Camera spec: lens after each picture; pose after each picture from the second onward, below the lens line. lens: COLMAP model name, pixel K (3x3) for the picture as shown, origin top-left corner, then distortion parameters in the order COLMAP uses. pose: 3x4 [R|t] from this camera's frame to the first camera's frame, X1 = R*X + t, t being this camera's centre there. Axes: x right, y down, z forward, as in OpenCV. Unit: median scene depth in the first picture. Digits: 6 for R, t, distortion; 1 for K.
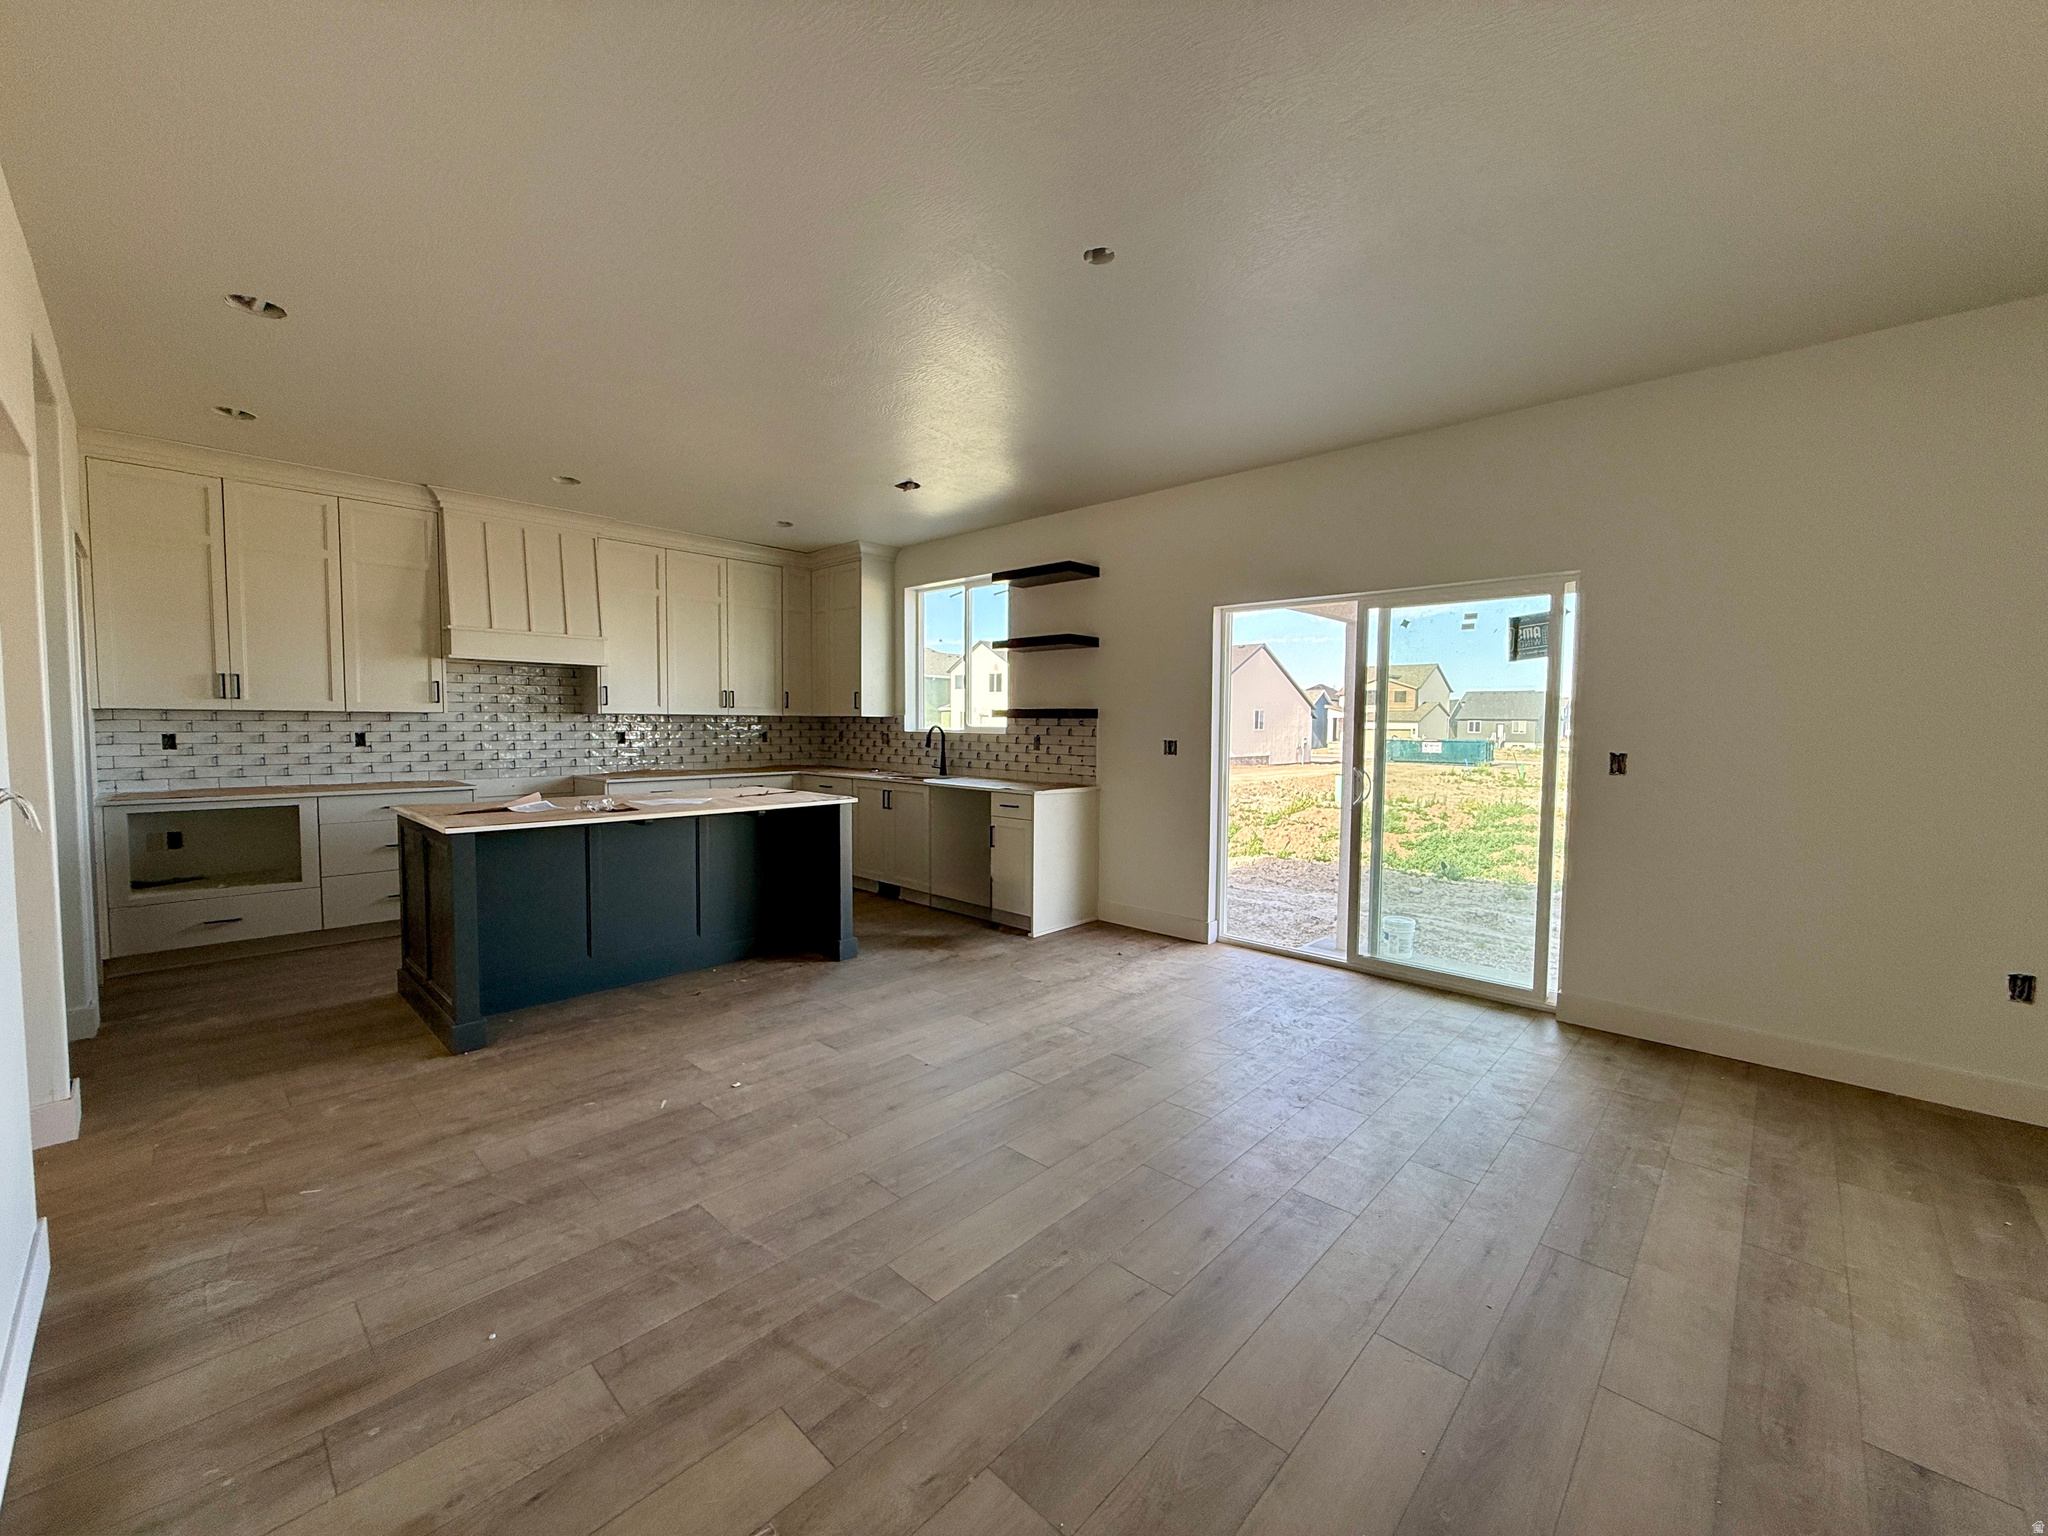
lens RADIAL K [[830.8, 0, 1030.7], [0, 830.8, 766.0], [0, 0, 1]] dist [0.003864, 0.000237]
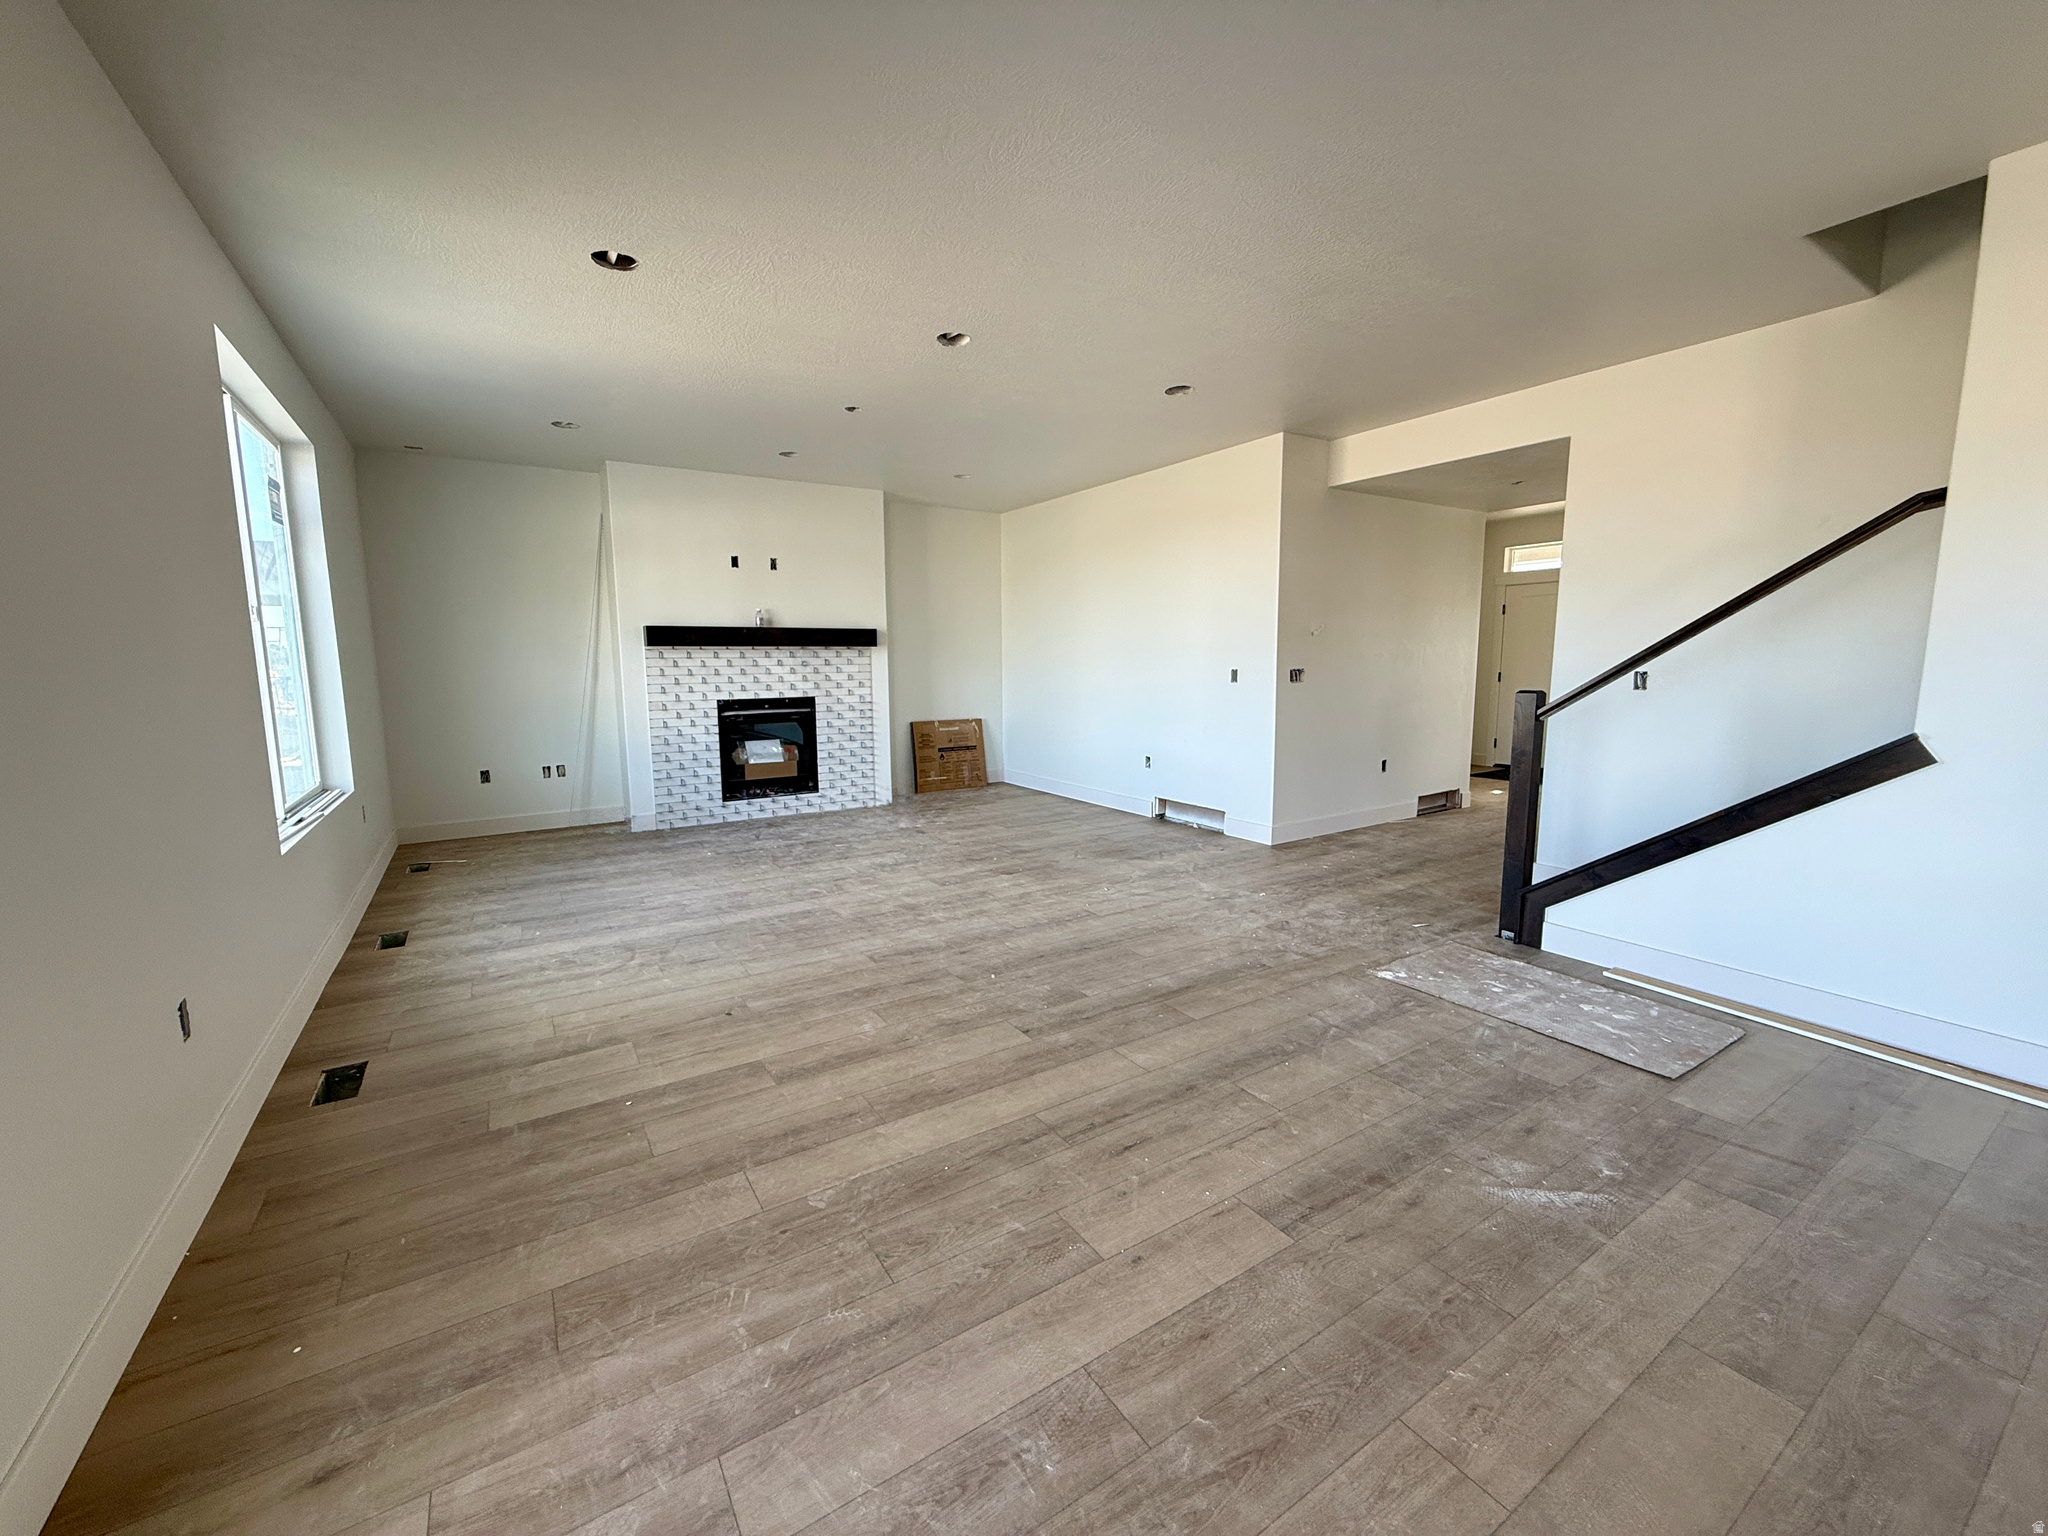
lens RADIAL K [[830.8, 0, 1029.7], [0, 830.8, 768.0], [0, 0, 1]] dist [0.003864, 0.000237]
pose [[-0.970546, -0.031483, 0.238848, 0.125668], [0.013887, 0.982464, 0.185932, -0.024621], [-0.240514, 0.183773, -0.953090, 0.559069]]
